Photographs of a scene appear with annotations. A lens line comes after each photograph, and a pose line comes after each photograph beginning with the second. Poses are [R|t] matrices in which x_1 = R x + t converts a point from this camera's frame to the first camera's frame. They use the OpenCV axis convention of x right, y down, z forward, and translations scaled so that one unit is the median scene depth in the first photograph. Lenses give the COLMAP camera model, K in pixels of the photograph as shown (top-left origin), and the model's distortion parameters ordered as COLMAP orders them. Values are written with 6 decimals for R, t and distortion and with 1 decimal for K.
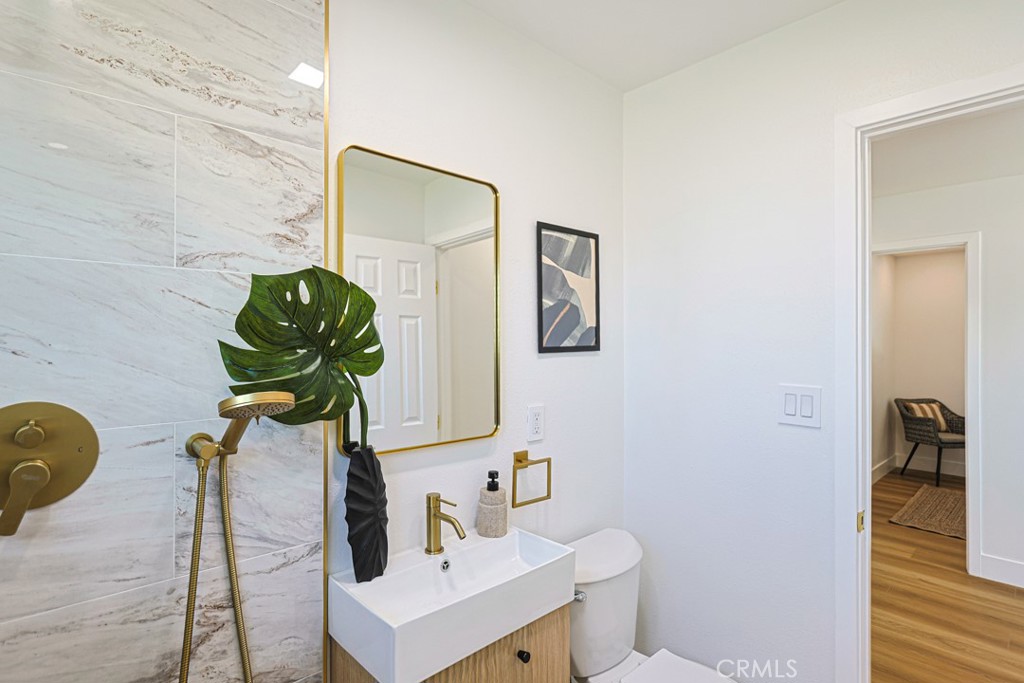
lens RADIAL K [[496.2, 0, 515.6], [0, 496.2, 340.0], [0, 0, 1]] dist [-0.001760, -0.000664]
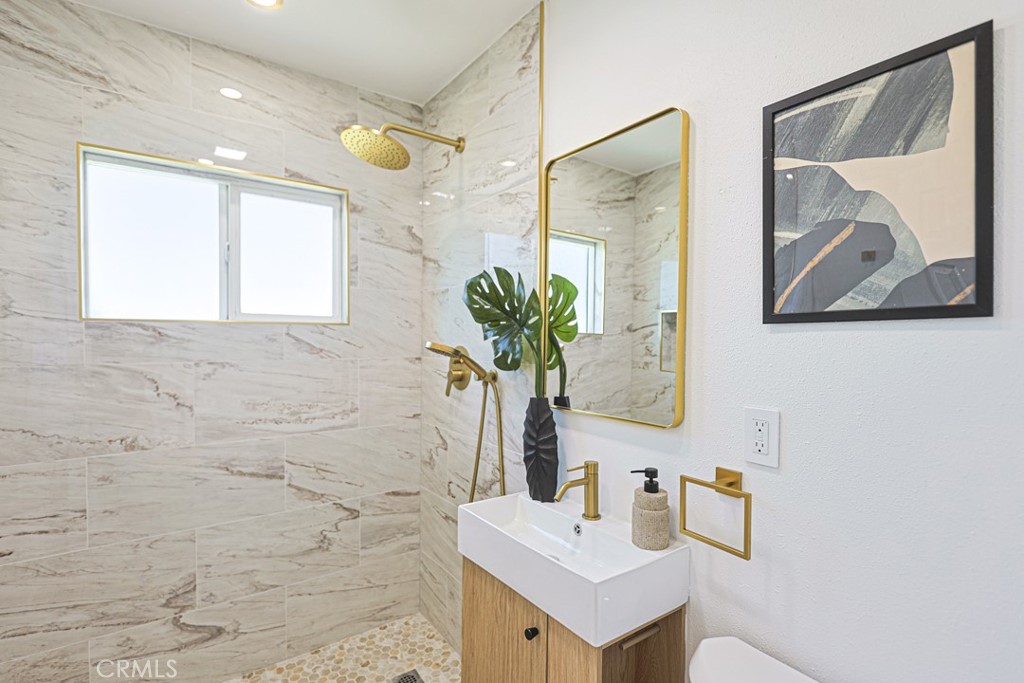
lens RADIAL K [[496.2, 0, 516.6], [0, 496.2, 345.4], [0, 0, 1]] dist [-0.001760, -0.000664]
pose [[-0.118000, 0.016467, -0.992877, 0.677080], [0.003919, 0.999862, 0.016117, 0.041344], [0.993006, -0.001989, -0.118048, 0.755309]]
